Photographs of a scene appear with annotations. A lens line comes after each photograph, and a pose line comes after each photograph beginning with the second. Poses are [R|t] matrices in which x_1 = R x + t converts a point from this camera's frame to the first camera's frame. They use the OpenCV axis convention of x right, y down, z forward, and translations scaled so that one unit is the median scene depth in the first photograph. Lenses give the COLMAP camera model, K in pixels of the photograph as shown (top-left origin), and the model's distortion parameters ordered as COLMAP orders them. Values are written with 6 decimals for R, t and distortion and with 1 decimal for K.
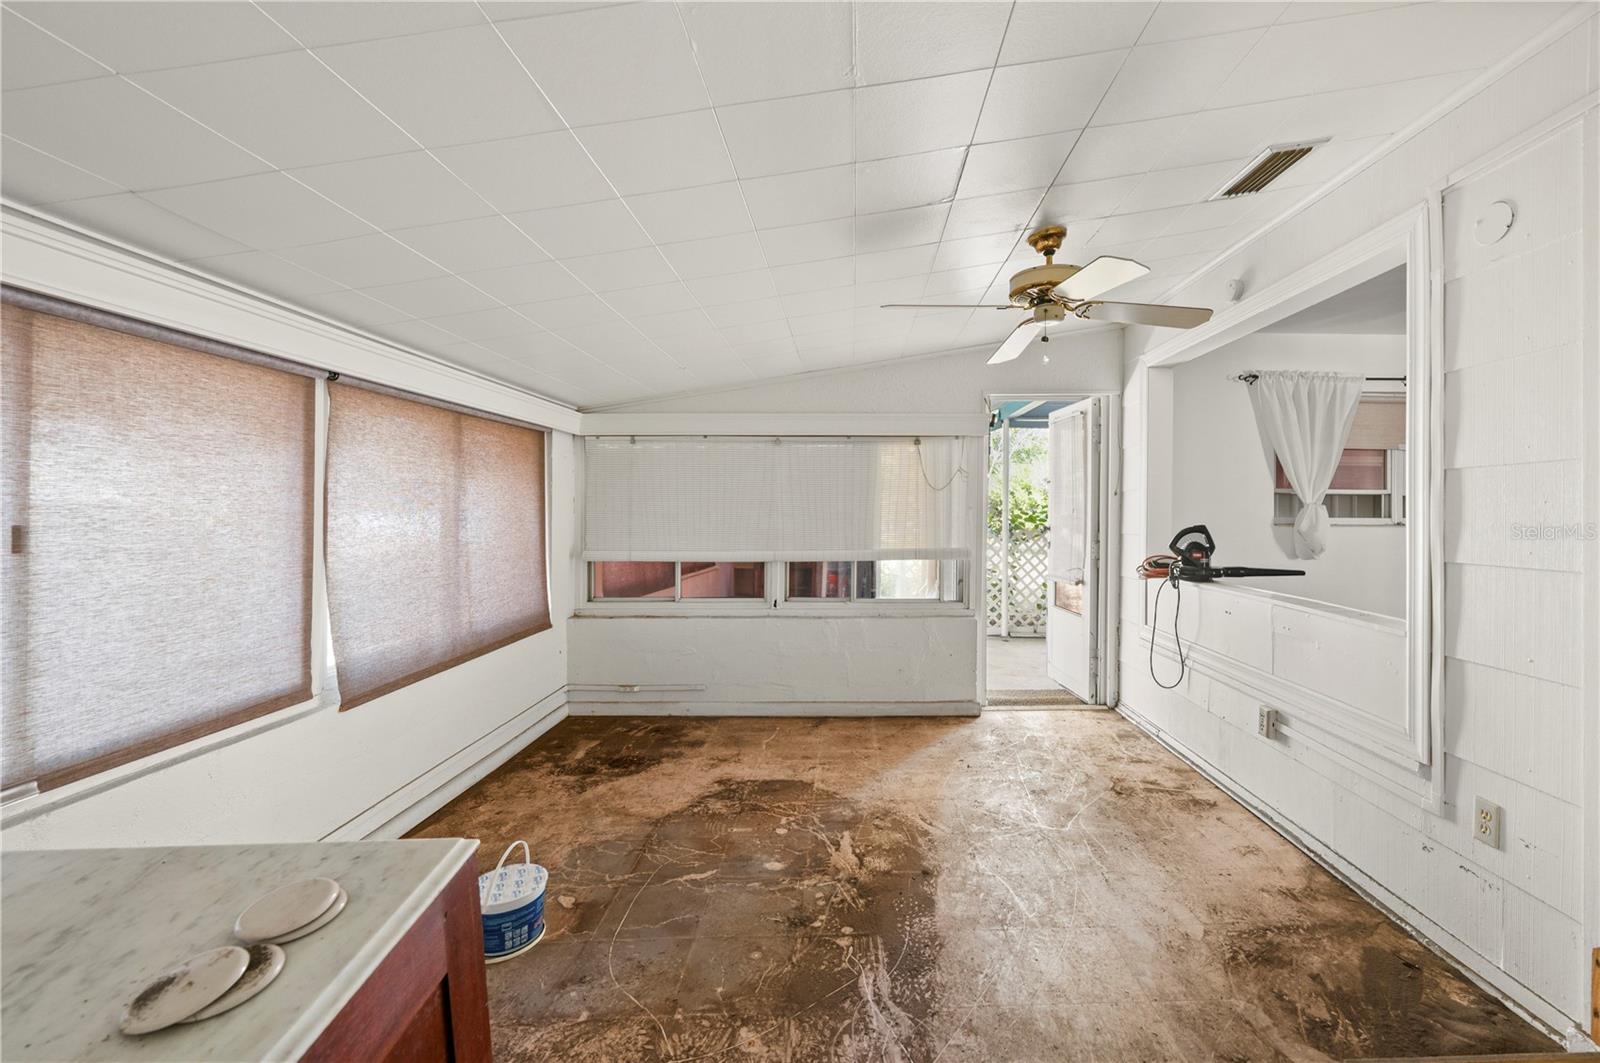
lens RADIAL K [[639.6, 0, 868.8], [0, 639.6, 512.6], [0, 0, 1]] dist [-0.002471, -0.000177]
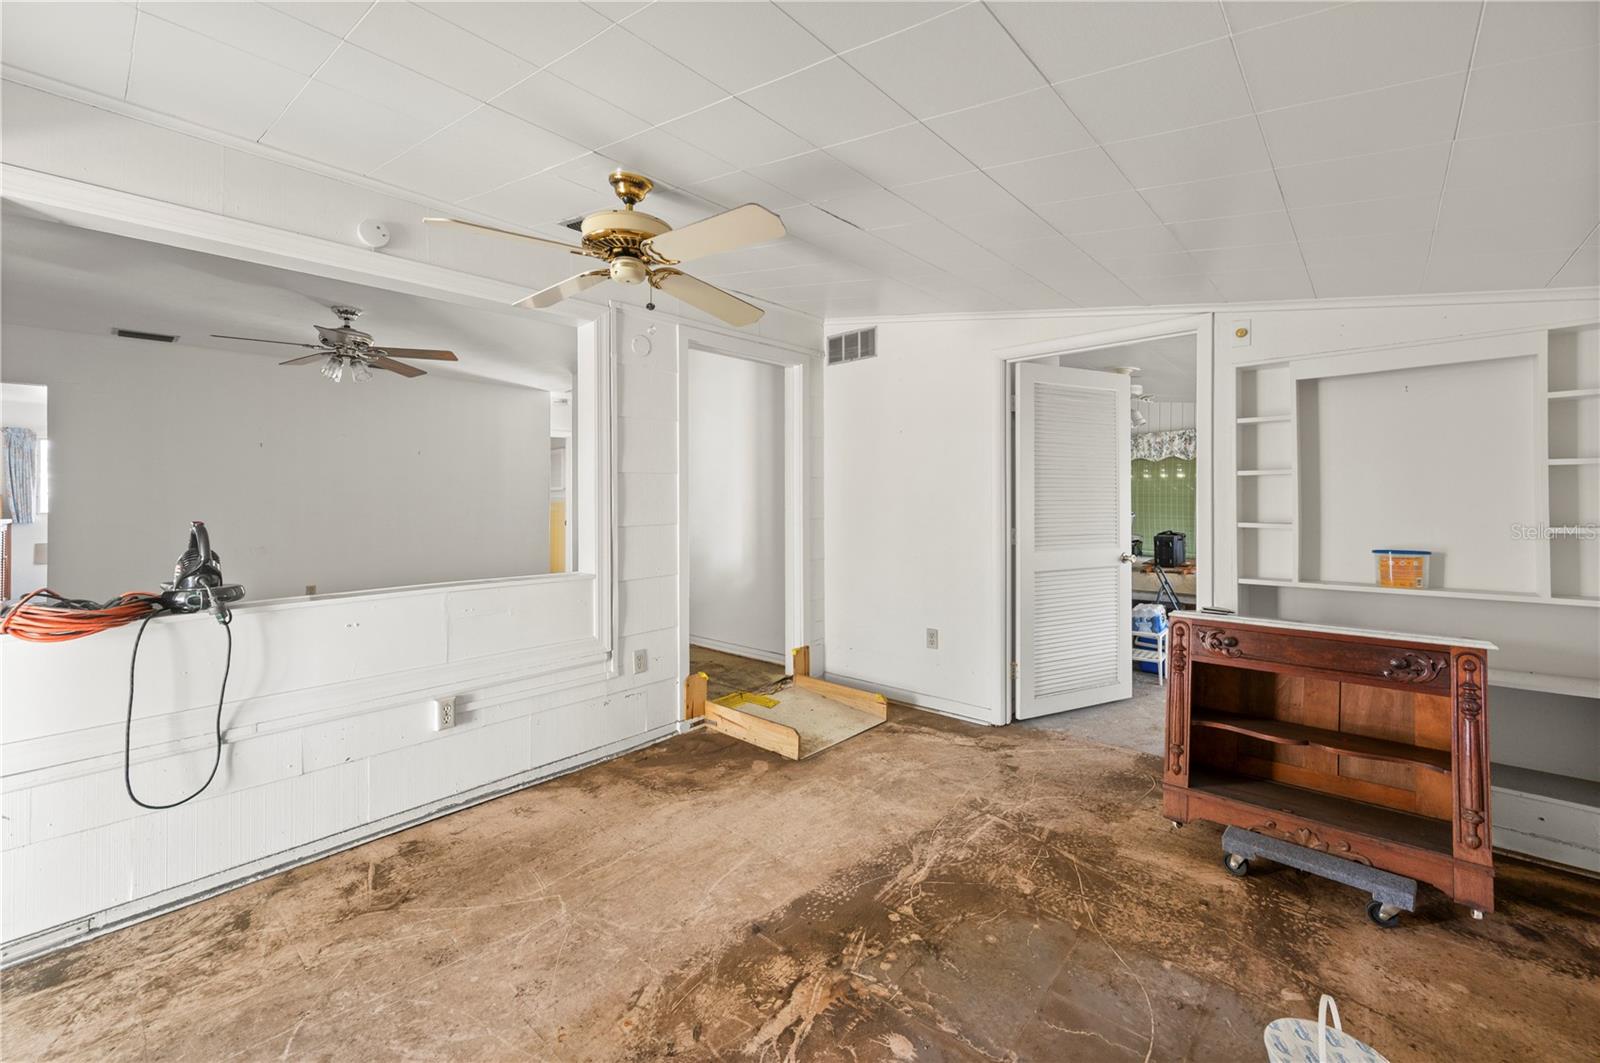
lens RADIAL K [[639.6, 0, 796.9], [0, 639.6, 501.1], [0, 0, 1]] dist [-0.002471, -0.000177]
pose [[-0.717369, 0.001957, 0.696691, -0.571361], [0.010833, 0.999907, 0.008345, -0.002413], [-0.696609, 0.013533, -0.717323, 1.672708]]
